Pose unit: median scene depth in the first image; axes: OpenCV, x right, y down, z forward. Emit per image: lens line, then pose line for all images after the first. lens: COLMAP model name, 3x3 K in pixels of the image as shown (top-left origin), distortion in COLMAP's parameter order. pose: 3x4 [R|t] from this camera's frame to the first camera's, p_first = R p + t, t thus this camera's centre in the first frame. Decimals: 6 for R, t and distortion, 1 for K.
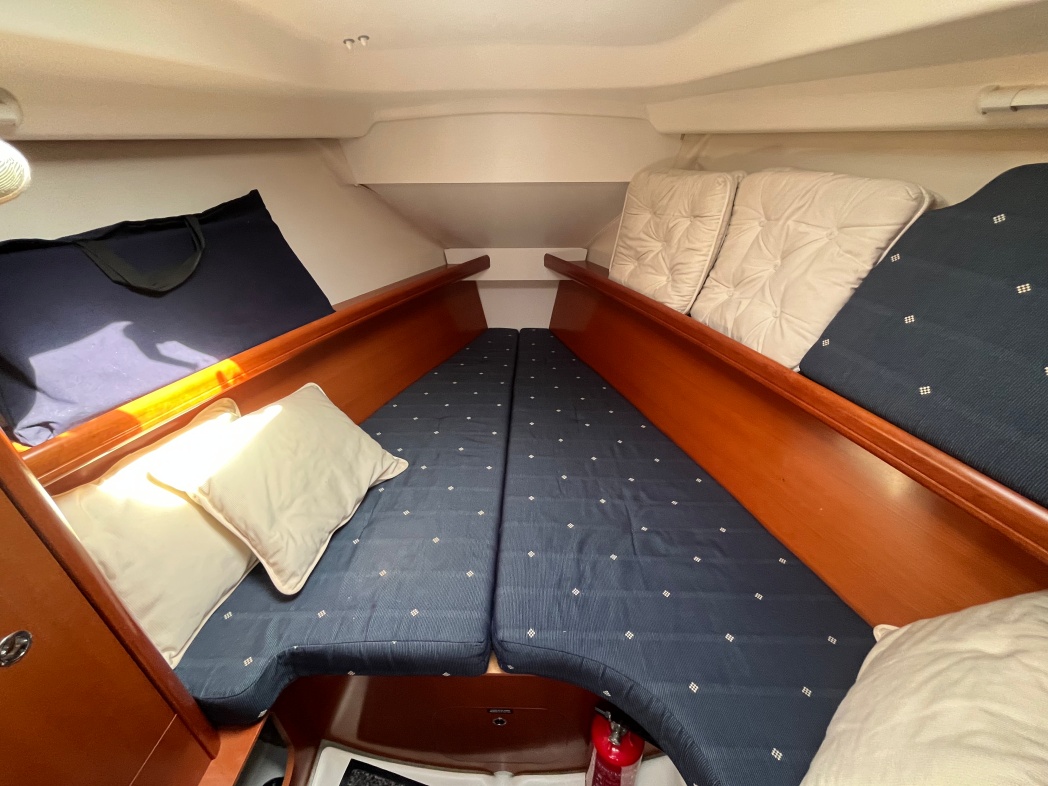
lens RADIAL K [[427.6, 0, 522.3], [0, 427.6, 392.0], [0, 0, 1]] dist [-0.003458, 0.000417]
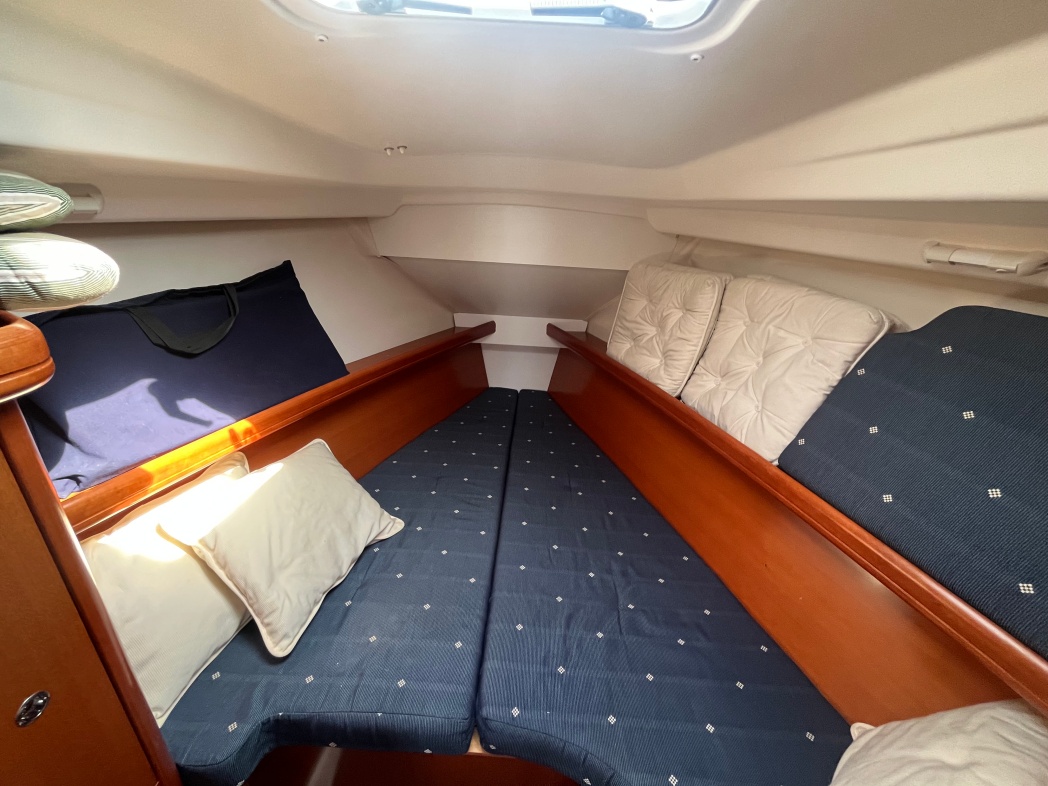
lens RADIAL K [[427.6, 0, 522.2], [0, 427.6, 391.5], [0, 0, 1]] dist [-0.003458, 0.000417]
pose [[0.997997, 0.062792, 0.007726, -0.015467], [-0.061553, 0.991932, -0.110824, -0.065177], [-0.014622, 0.110126, 0.993810, -0.074412]]
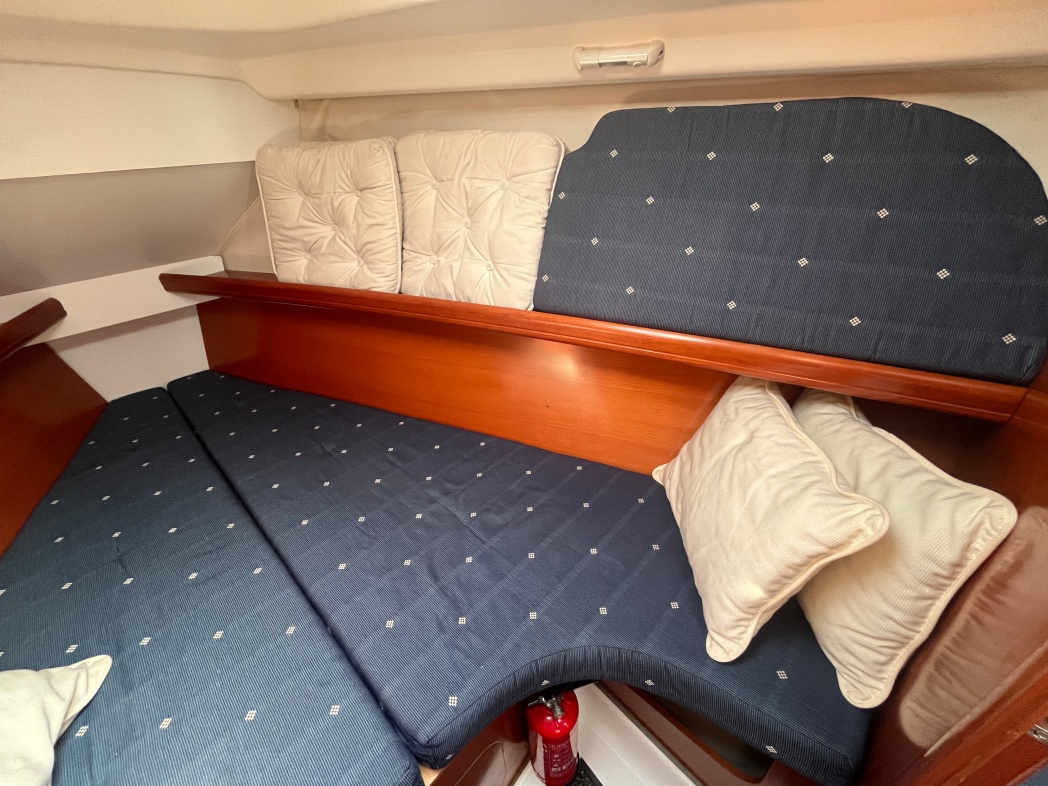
lens RADIAL K [[427.6, 0, 521.6], [0, 427.6, 392.1], [0, 0, 1]] dist [-0.003458, 0.000417]
pose [[0.666429, -0.405323, 0.625768, -0.135876], [0.393042, 0.904211, 0.167095, -0.046802], [-0.633553, 0.134596, 0.761902, 0.179291]]
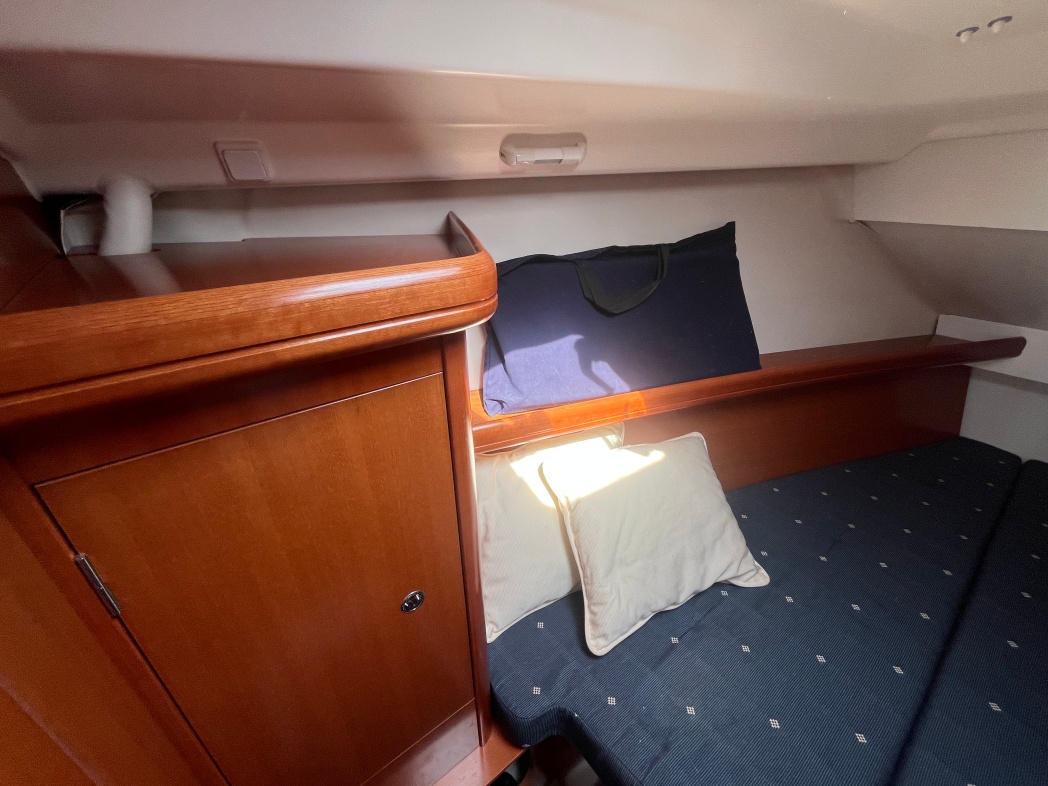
lens RADIAL K [[427.6, 0, 522.7], [0, 427.6, 391.3], [0, 0, 1]] dist [-0.003458, 0.000417]
pose [[0.633369, 0.349354, -0.690504, -0.173601], [-0.372099, 0.919861, 0.124086, -0.095876], [0.678518, 0.178344, 0.712606, 0.114257]]
